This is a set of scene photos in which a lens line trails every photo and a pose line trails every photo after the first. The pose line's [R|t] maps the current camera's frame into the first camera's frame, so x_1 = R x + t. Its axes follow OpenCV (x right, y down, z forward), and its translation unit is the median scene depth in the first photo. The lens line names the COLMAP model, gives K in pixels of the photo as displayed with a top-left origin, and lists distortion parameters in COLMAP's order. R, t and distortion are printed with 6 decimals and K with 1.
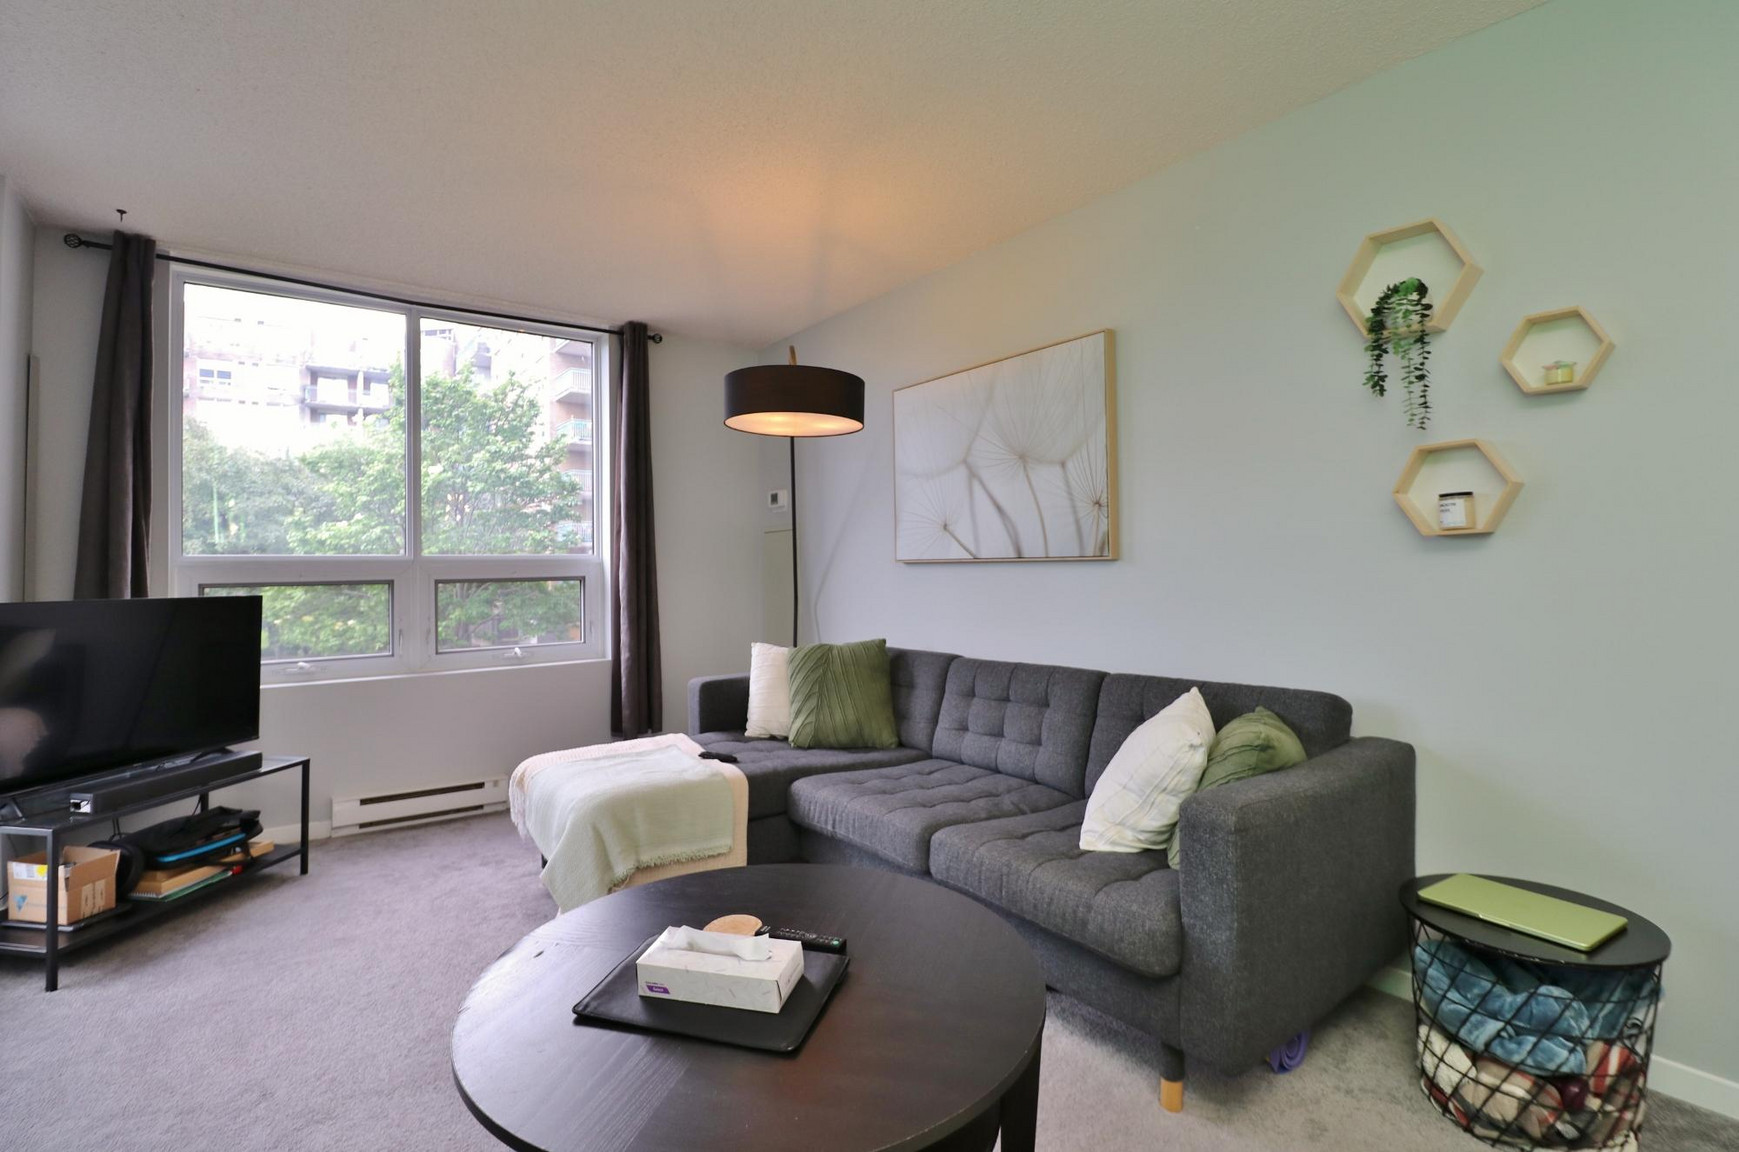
lens RADIAL K [[860.3, 0, 863.1], [0, 860.3, 563.3], [0, 0, 1]] dist [-0.003236, -0.017643]
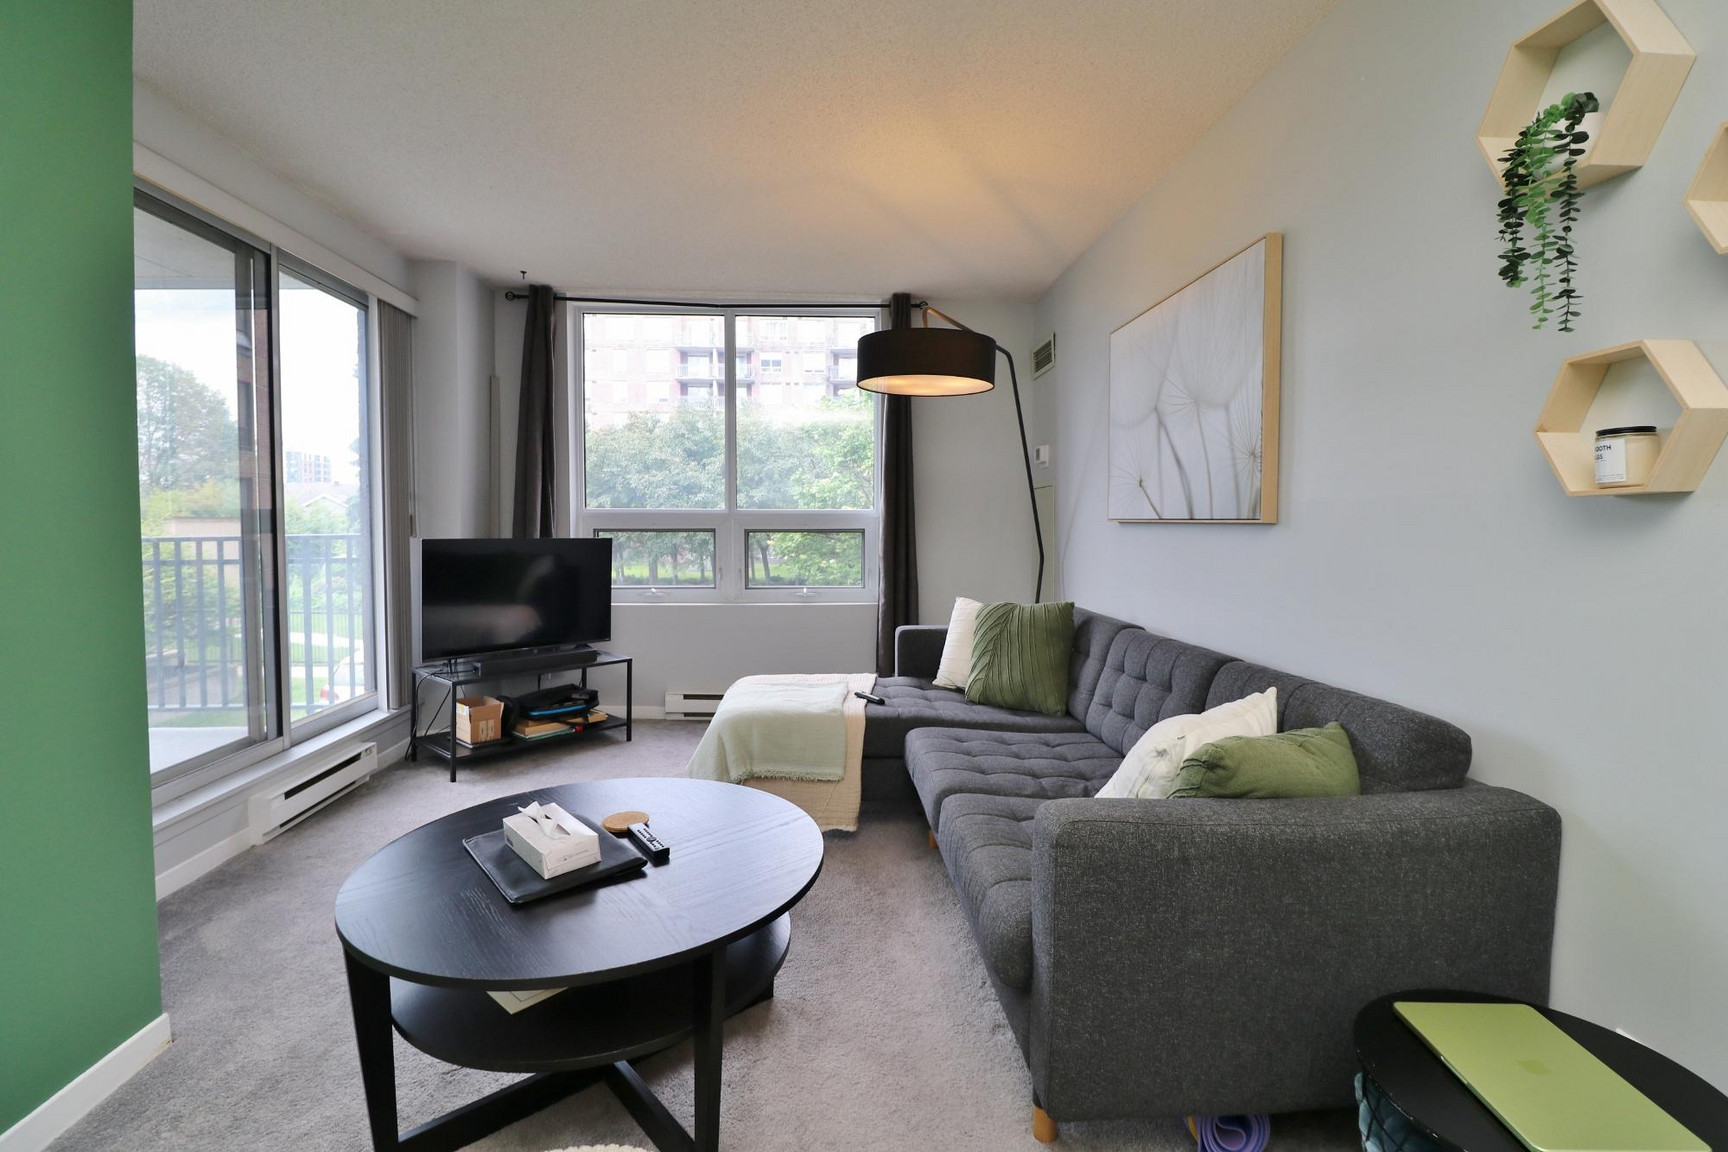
lens RADIAL K [[854.8, 0, 857.6], [0, 854.8, 563.4], [0, 0, 1]] dist [-0.003236, -0.017643]
pose [[0.806832, 0.045760, -0.589007, 0.441455], [-0.011658, 0.998035, 0.061568, -0.011158], [0.590667, -0.042808, 0.805779, 0.120169]]
